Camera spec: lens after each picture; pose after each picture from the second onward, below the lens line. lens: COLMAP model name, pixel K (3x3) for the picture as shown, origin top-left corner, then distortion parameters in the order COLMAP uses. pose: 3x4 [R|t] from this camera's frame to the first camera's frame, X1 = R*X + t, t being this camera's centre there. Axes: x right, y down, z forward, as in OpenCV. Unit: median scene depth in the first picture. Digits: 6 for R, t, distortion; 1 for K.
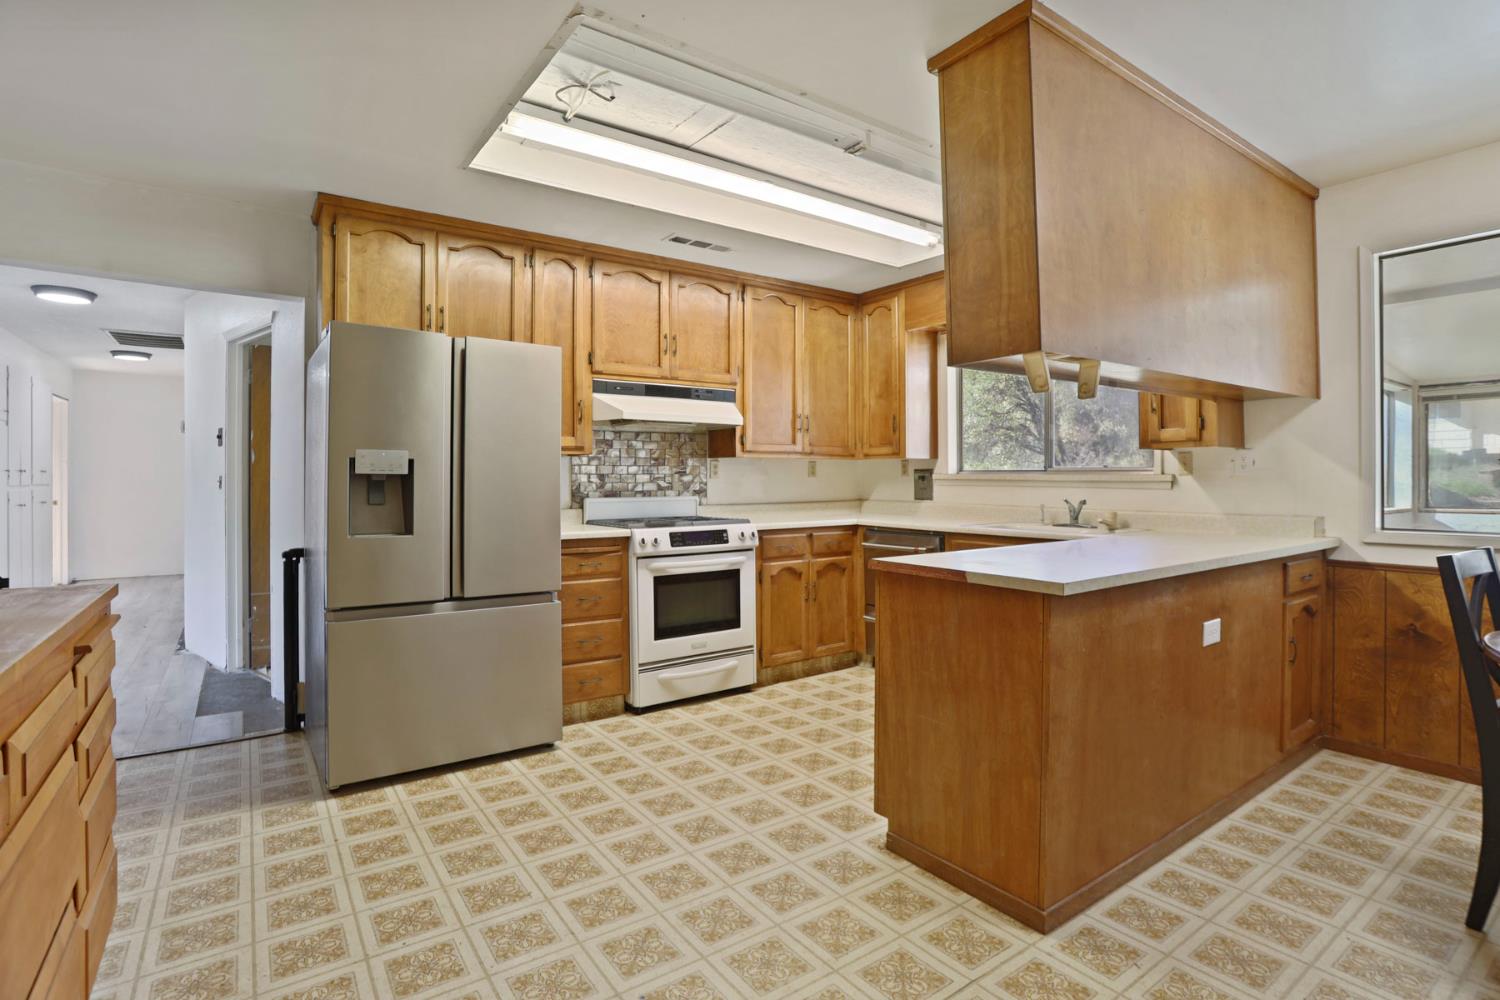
lens RADIAL K [[738.1, 0, 748.1], [0, 738.1, 491.3], [0, 0, 1]] dist [-0.050285, 0.016313]
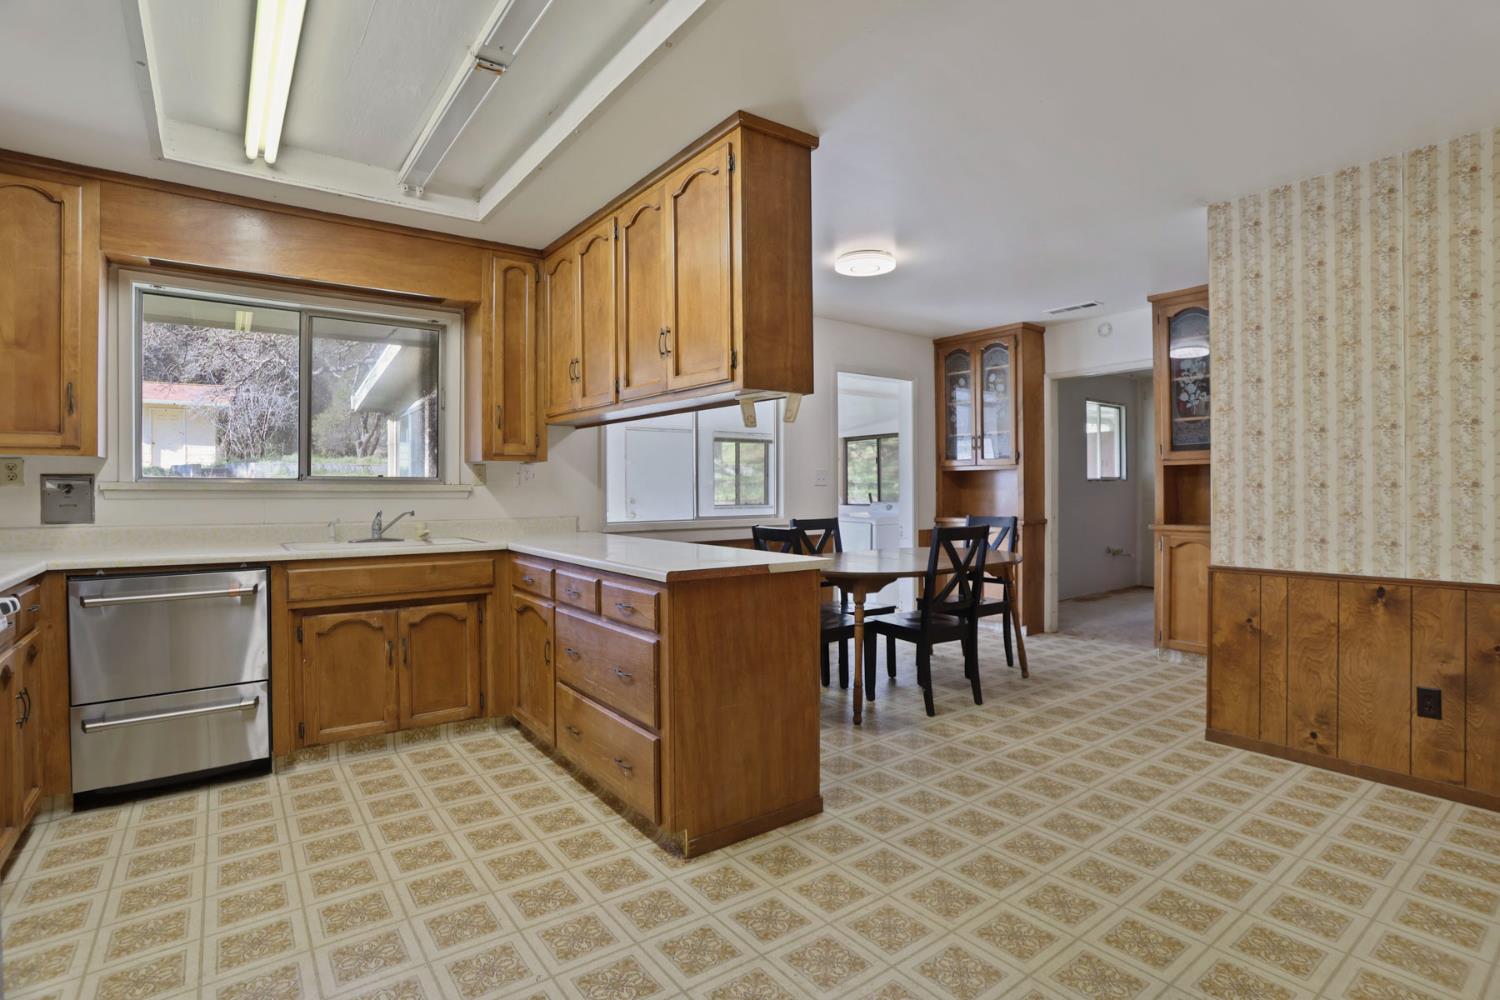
lens RADIAL K [[738.1, 0, 748.4], [0, 738.1, 510.0], [0, 0, 1]] dist [-0.050285, 0.016313]
pose [[-0.030650, -0.025248, 0.999211, -0.431699], [0.018257, 0.999500, 0.025815, -0.005388], [-0.999363, 0.019034, -0.030173, 0.508980]]
